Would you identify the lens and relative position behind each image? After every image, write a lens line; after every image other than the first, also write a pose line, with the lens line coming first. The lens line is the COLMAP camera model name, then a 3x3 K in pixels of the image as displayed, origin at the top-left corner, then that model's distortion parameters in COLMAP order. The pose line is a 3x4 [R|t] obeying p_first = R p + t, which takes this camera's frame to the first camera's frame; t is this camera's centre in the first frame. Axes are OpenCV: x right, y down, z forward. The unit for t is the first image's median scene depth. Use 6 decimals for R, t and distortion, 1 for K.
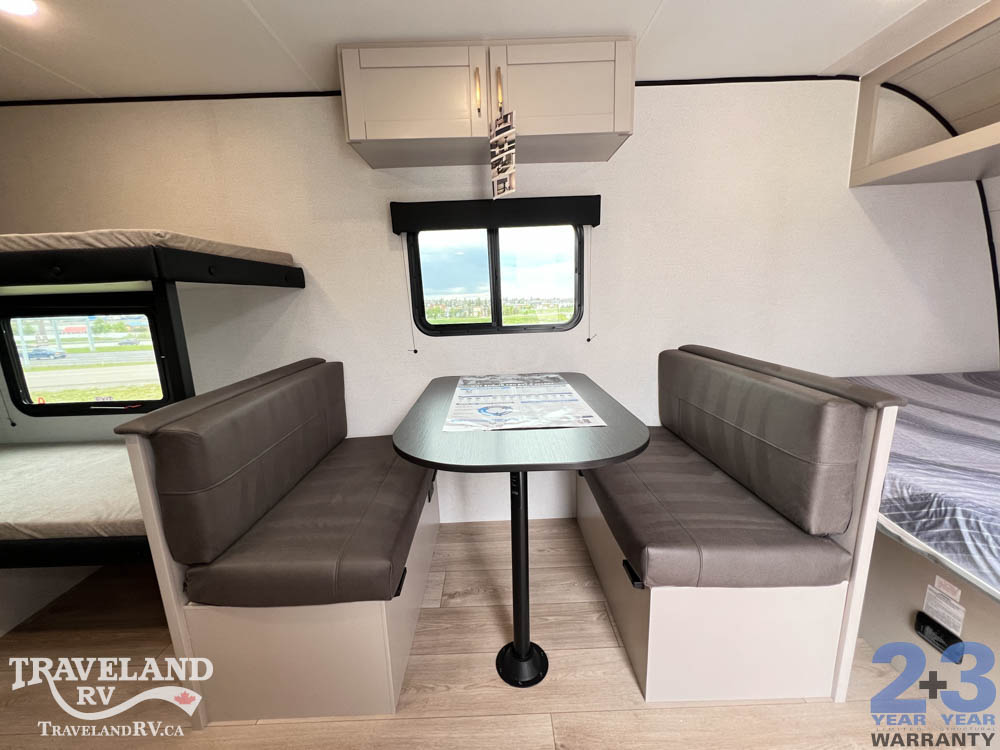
lens RADIAL K [[398.7, 0, 498.6], [0, 398.7, 373.8], [0, 0, 1]] dist [-0.001132, 0.000611]
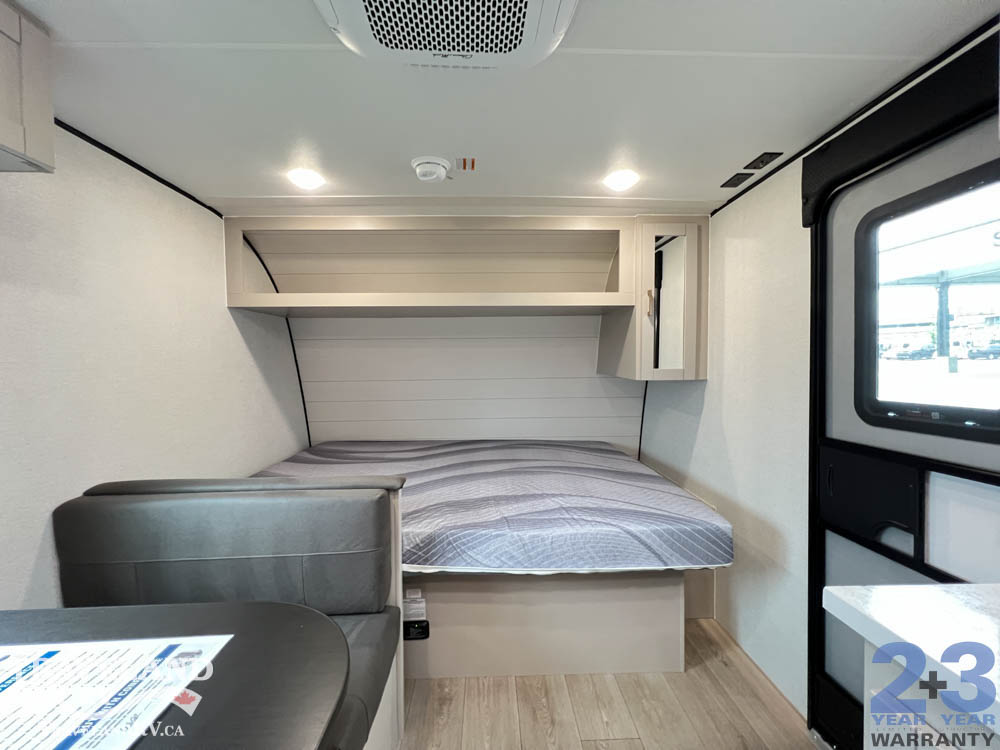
lens RADIAL K [[398.7, 0, 498.6], [0, 398.7, 373.8], [0, 0, 1]] dist [-0.001132, 0.000611]
pose [[-0.017201, 0.012326, 0.999776, -0.329240], [0.209542, 0.977763, -0.008450, -0.161805], [-0.977648, 0.209350, -0.019401, 0.443463]]
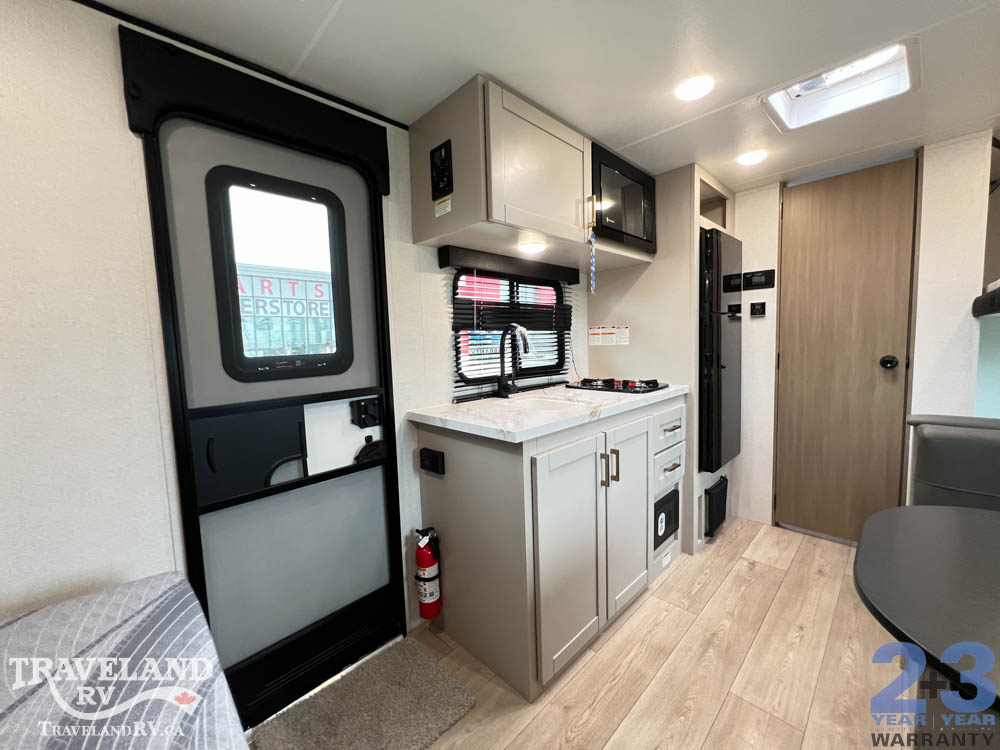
lens RADIAL K [[398.0, 0, 498.2], [0, 398.0, 373.3], [0, 0, 1]] dist [-0.000978, 0.000132]
pose [[-0.720475, 0.113153, -0.684187, 0.788053], [-0.083461, 0.965279, 0.247529, -0.177212], [0.688440, 0.235442, -0.686016, 0.660967]]
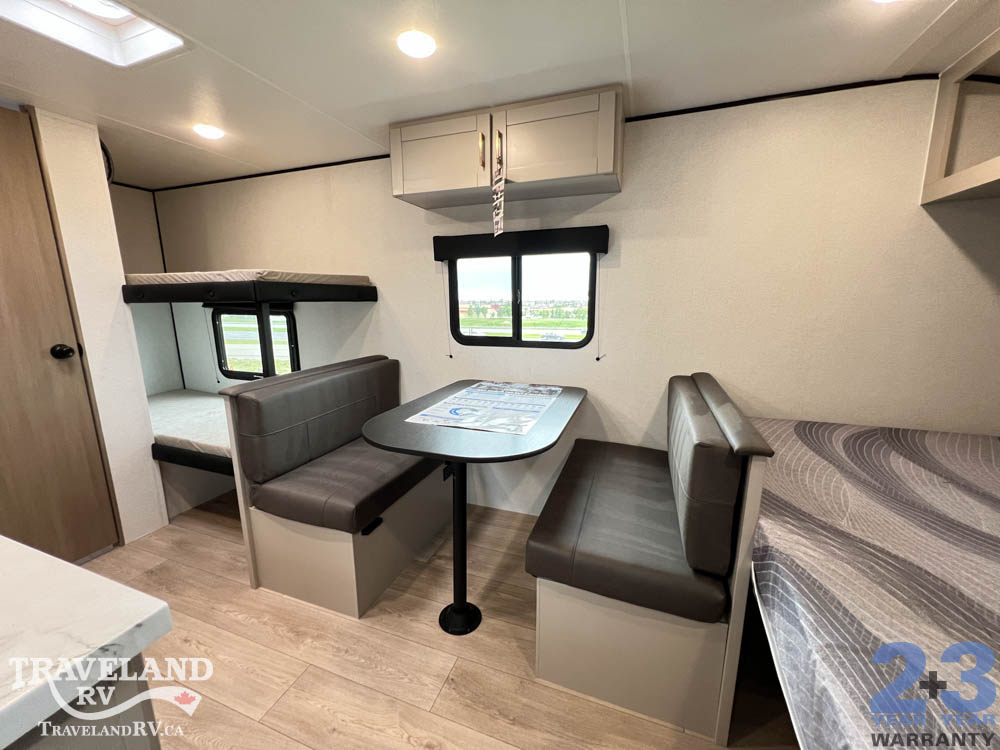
lens RADIAL K [[398.7, 0, 498.6], [0, 398.7, 373.8], [0, 0, 1]] dist [-0.001132, 0.000611]
pose [[0.932882, 0.096590, -0.346990, 0.516861], [-0.096760, 0.995165, 0.016882, -0.056181], [0.346943, 0.017826, 0.937717, -0.124498]]
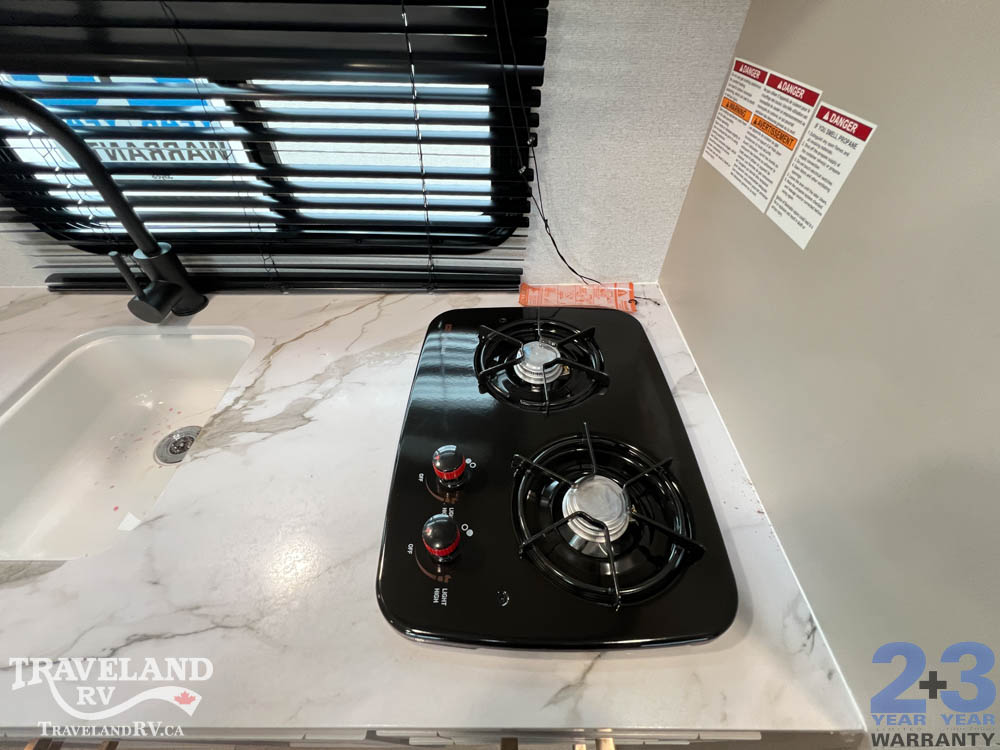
lens RADIAL K [[398.7, 0, 498.6], [0, 398.7, 373.8], [0, 0, 1]] dist [-0.001132, 0.000611]
pose [[-0.999423, 0.014673, 0.030645, -0.646840], [0.033753, 0.532217, 0.845935, -0.119773], [-0.003897, 0.846481, -0.532405, 0.046235]]
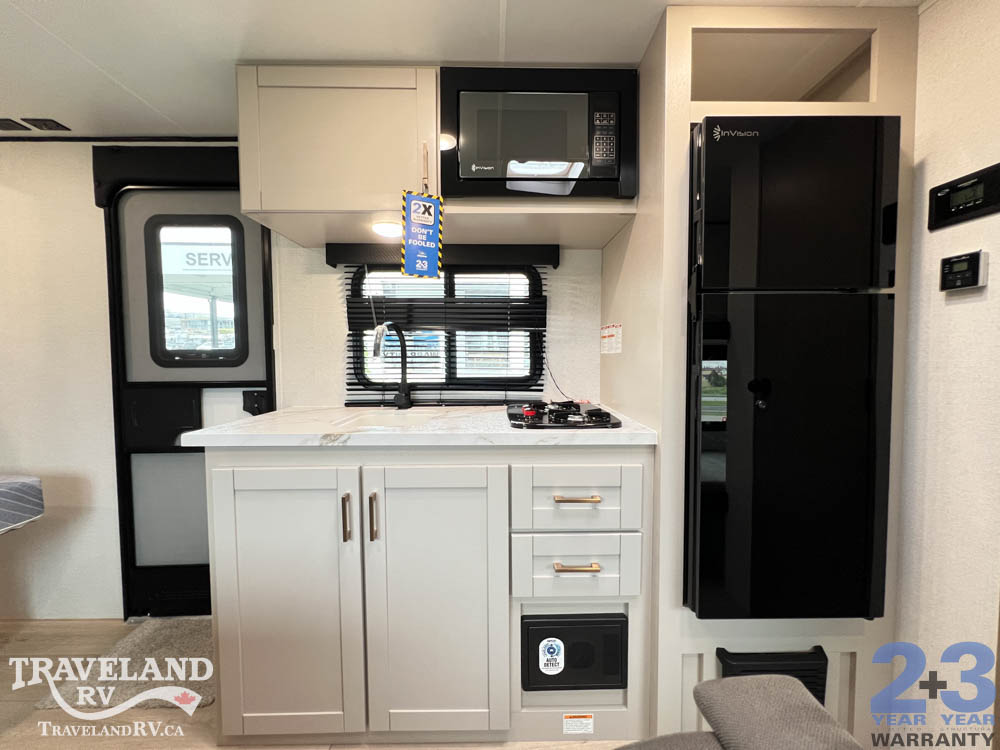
lens RADIAL K [[398.7, 0, 498.6], [0, 398.7, 373.8], [0, 0, 1]] dist [-0.001132, 0.000611]
pose [[-0.999378, 0.035230, 0.001699, -0.526023], [0.034568, 0.968744, 0.245641, -0.136725], [0.007008, 0.245547, -0.969359, 0.892788]]
